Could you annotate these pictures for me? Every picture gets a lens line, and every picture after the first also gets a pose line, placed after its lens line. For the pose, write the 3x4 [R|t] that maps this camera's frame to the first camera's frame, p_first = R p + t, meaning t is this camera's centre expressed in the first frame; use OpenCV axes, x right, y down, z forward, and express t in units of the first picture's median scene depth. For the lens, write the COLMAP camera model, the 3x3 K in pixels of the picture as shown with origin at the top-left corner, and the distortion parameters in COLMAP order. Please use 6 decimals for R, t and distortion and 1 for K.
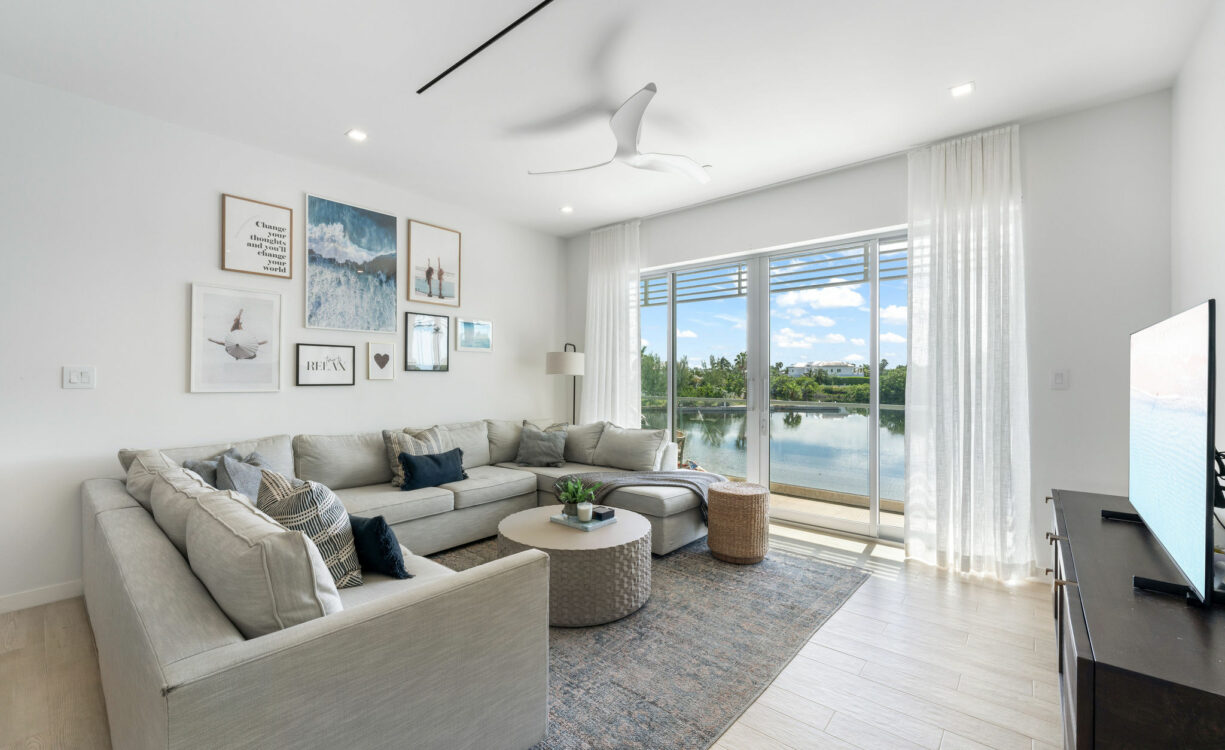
lens RADIAL K [[498.2, 0, 602.1], [0, 498.2, 378.7], [0, 0, 1]] dist [-0.002229, -0.000199]
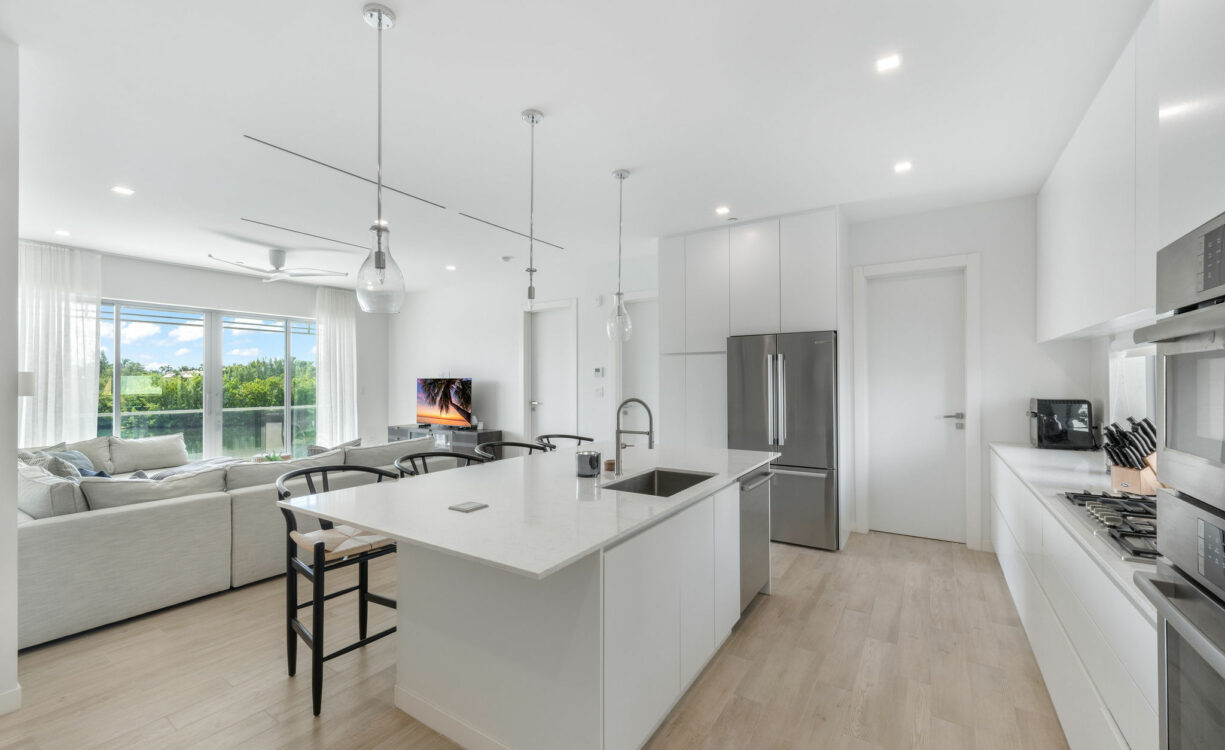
lens RADIAL K [[499.6, 0, 604.4], [0, 499.6, 375.1], [0, 0, 1]] dist [-0.000242, -0.000102]
pose [[-0.129158, 0.006868, 0.991600, -1.478231], [0.011038, 0.999924, -0.005488, -0.039440], [-0.991563, 0.010236, -0.129224, 0.045622]]
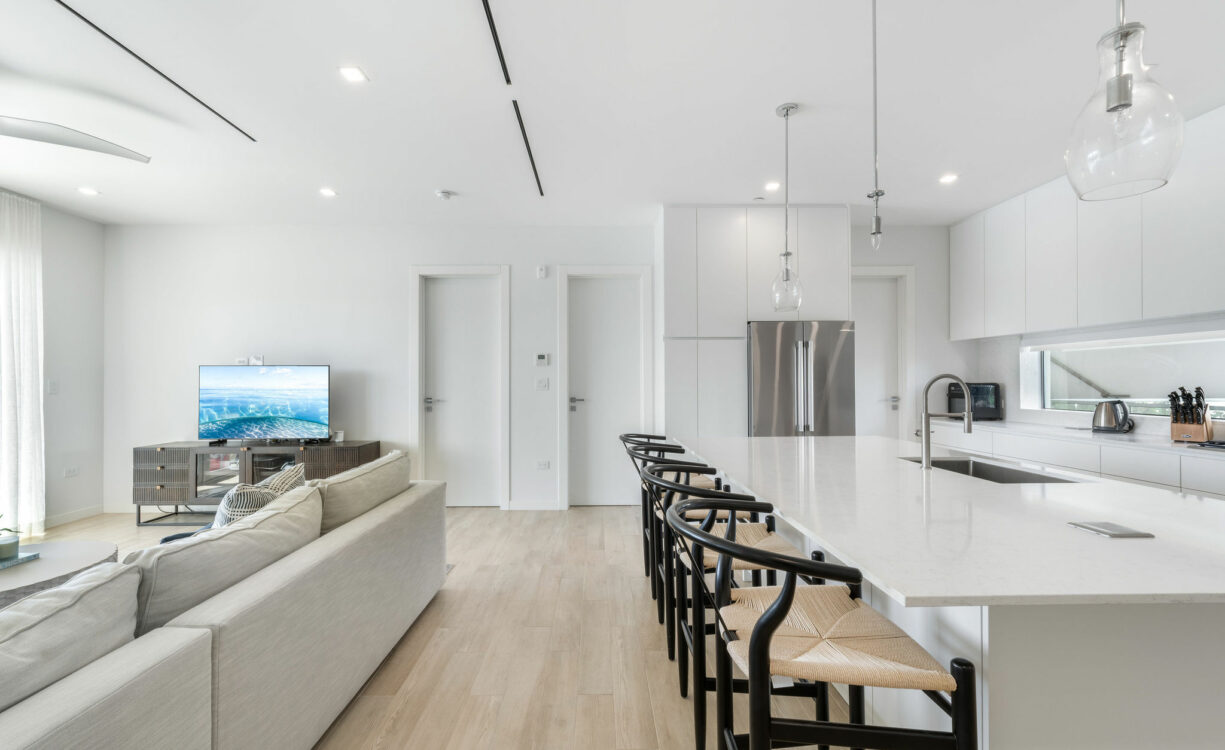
lens RADIAL K [[498.2, 0, 602.1], [0, 498.2, 378.7], [0, 0, 1]] dist [-0.002229, -0.000199]
pose [[-0.664018, 0.003959, 0.747706, -0.970350], [0.007261, 0.999973, 0.001153, -0.009048], [-0.747681, 0.006194, -0.664029, 0.584419]]
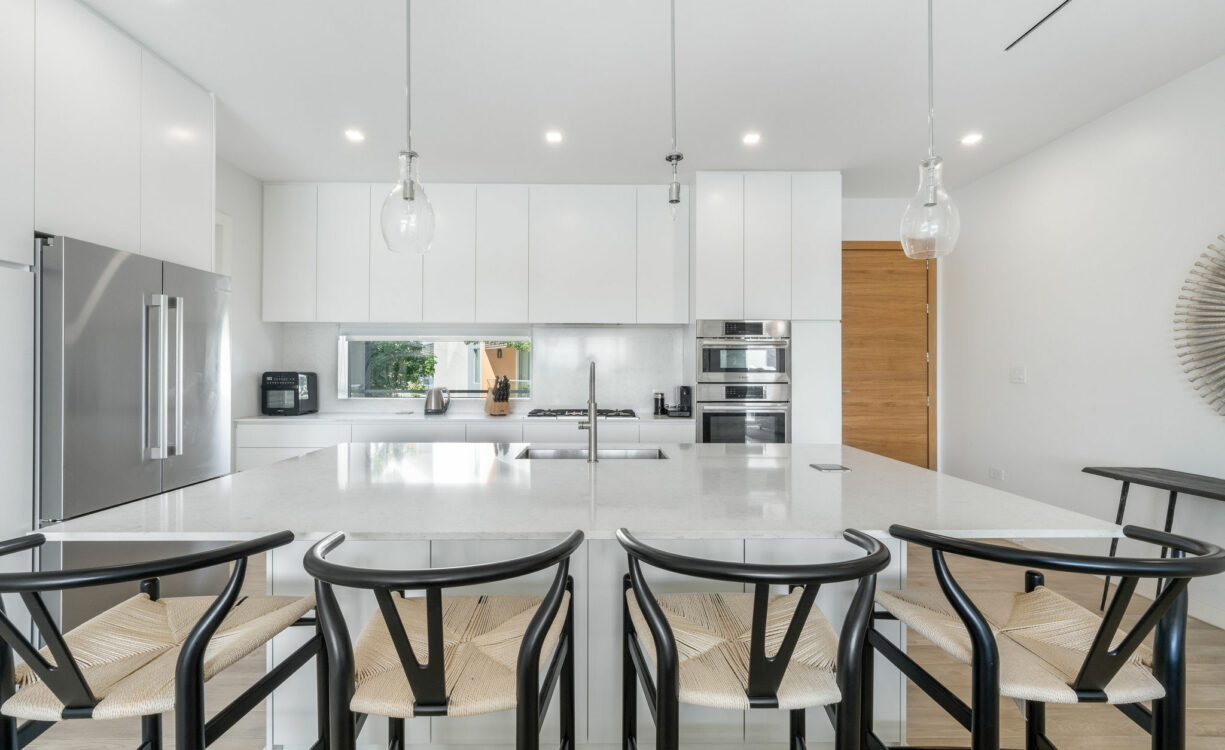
lens RADIAL K [[499.6, 0, 604.4], [0, 499.6, 375.1], [0, 0, 1]] dist [-0.000242, -0.000102]
pose [[-0.750754, -0.003293, -0.660573, -0.452719], [-0.011596, 0.999899, 0.008194, -0.000666], [0.660480, 0.013812, -0.750717, 0.346123]]
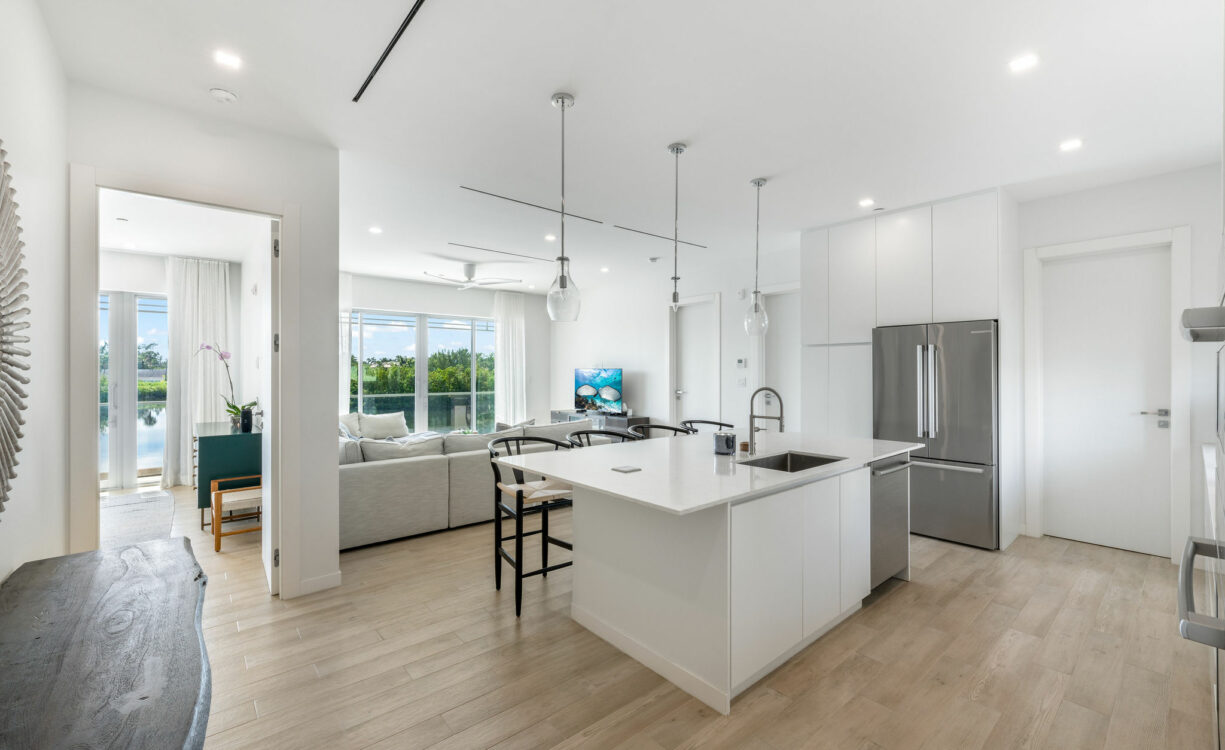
lens RADIAL K [[505.6, 0, 604.2], [0, 505.6, 373.0], [0, 0, 1]] dist [-0.001553, -0.000294]
pose [[0.158382, -0.008537, 0.987341, -1.615604], [0.009772, 0.999927, 0.007078, -0.041147], [-0.987330, 0.008527, 0.158454, 0.040923]]
